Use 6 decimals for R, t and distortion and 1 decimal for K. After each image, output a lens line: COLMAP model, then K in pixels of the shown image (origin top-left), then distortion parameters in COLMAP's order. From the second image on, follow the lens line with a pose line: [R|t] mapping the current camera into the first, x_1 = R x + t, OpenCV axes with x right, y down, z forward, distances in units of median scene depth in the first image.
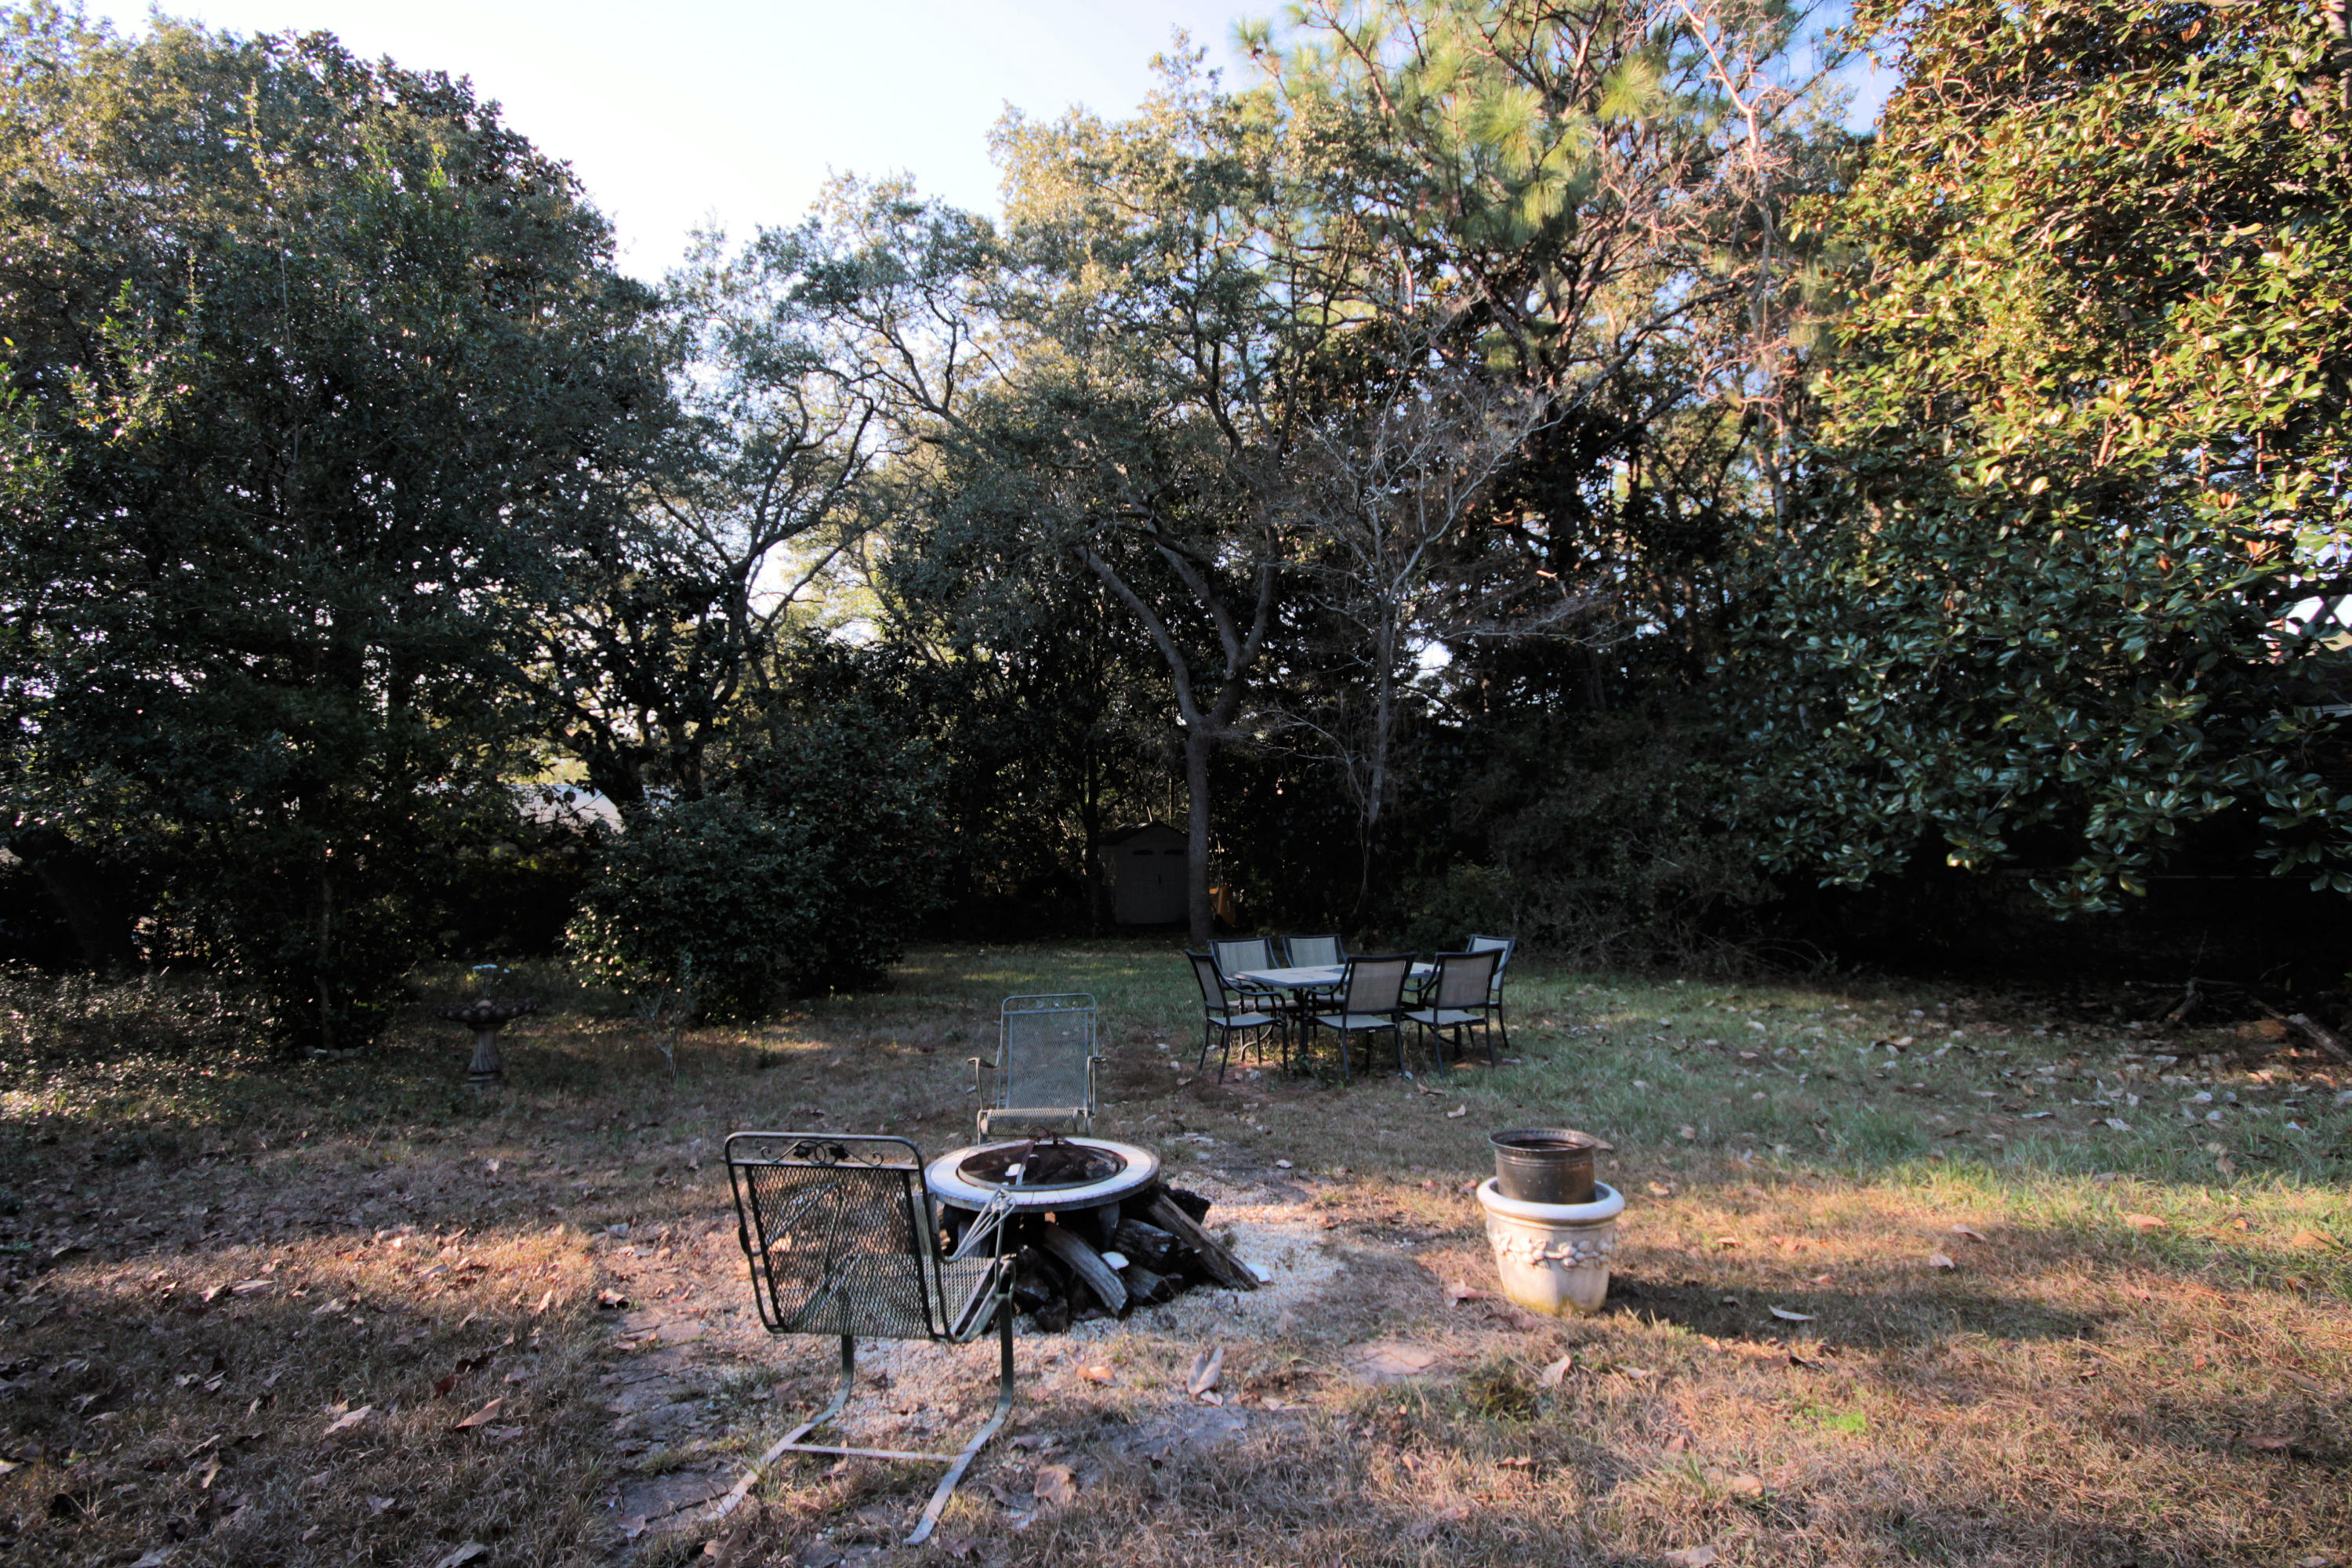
lens RADIAL K [[1096.9, 0, 1174.6], [0, 1096.9, 782.1], [0, 0, 1]] dist [0.004971, -0.004539]
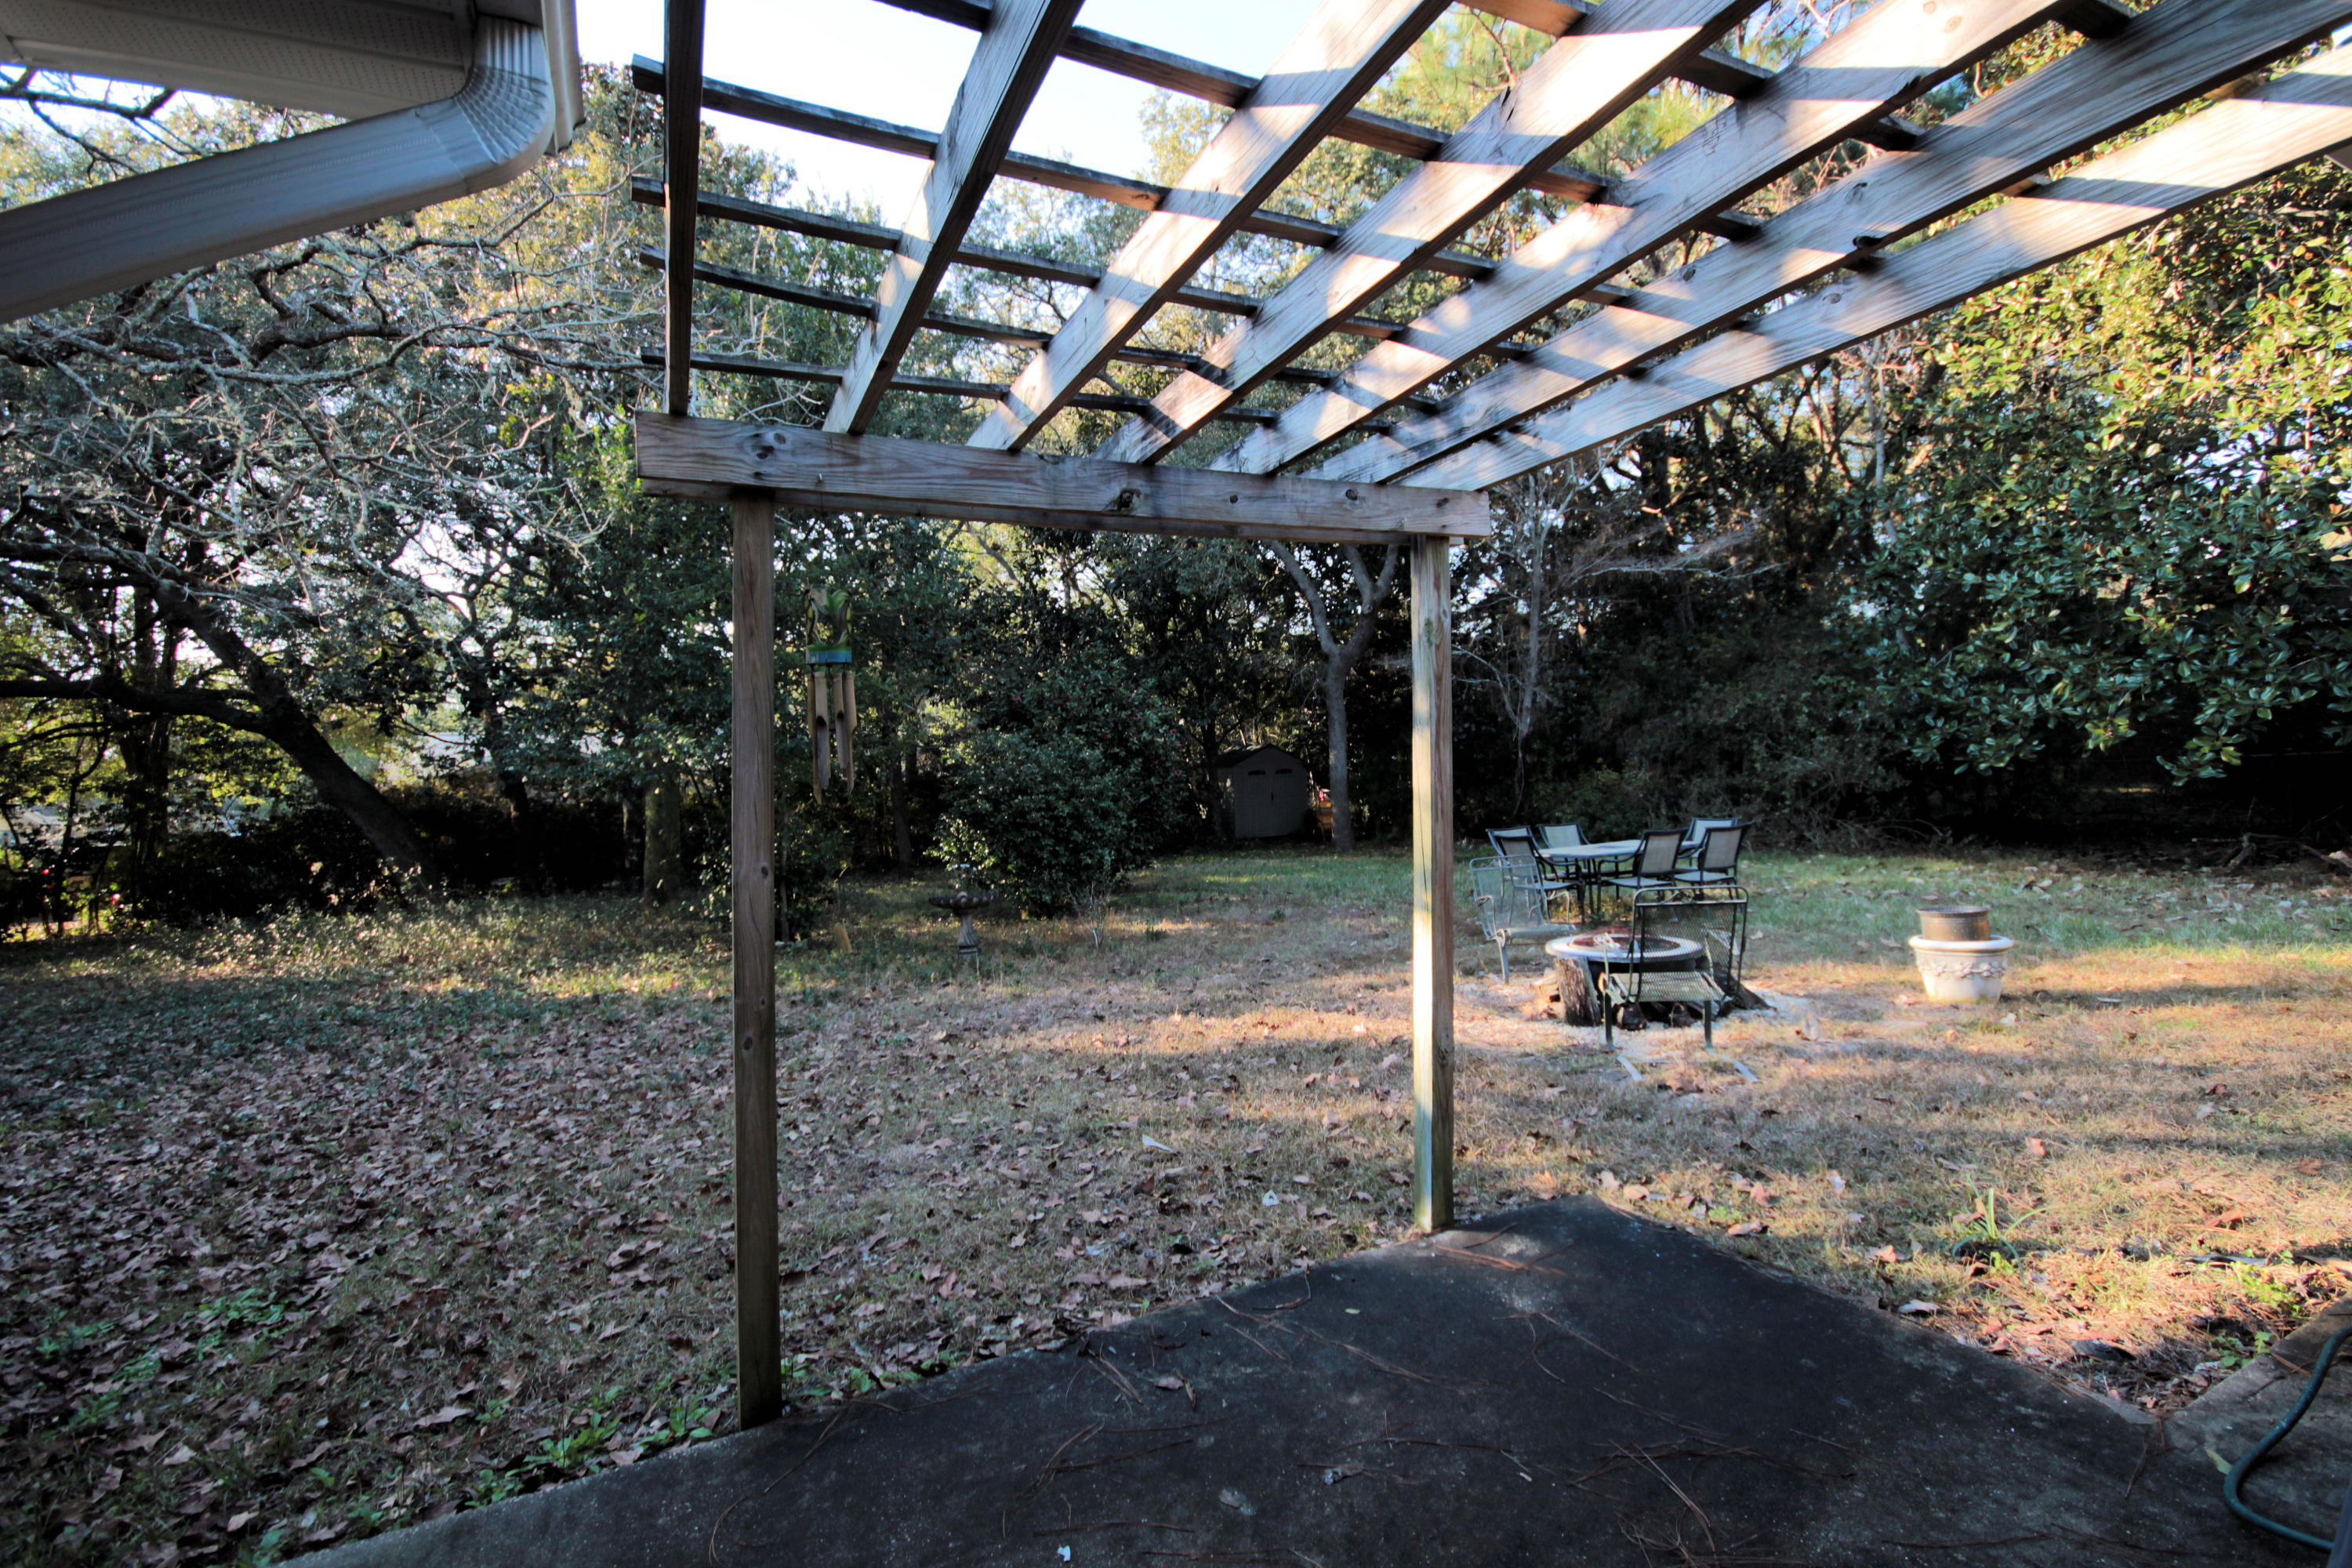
lens RADIAL K [[1077.9, 0, 1188.9], [0, 1077.9, 786.9], [0, 0, 1]] dist [0.000035, -0.006738]
pose [[0.999324, -0.033330, 0.015544, -0.355202], [0.032130, 0.996890, 0.071962, -0.005592], [-0.017894, -0.071414, 0.997286, -0.243983]]
